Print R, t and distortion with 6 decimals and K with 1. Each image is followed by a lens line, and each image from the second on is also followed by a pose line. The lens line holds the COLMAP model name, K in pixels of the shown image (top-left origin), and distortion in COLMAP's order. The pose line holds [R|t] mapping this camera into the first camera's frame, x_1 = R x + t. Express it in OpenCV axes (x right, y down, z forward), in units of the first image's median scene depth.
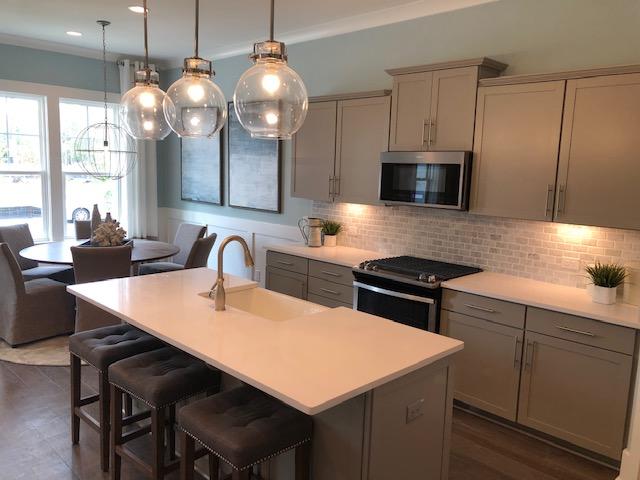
lens RADIAL K [[525.4, 0, 317.8], [0, 525.4, 240.1], [0, 0, 1]] dist [0.003821, -0.000394]
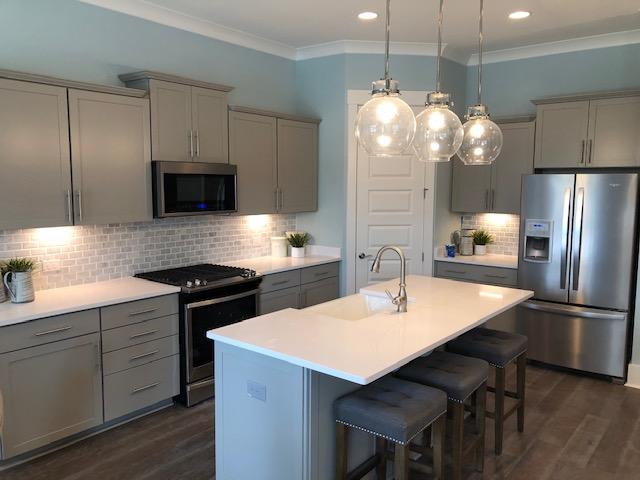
lens RADIAL K [[525.4, 0, 318.0], [0, 525.4, 239.7], [0, 0, 1]] dist [0.003821, -0.000394]
pose [[-0.115704, -0.141393, 0.983169, -0.826336], [0.129112, 0.979278, 0.156028, -0.142410], [-0.984857, 0.144992, -0.095051, 0.842501]]
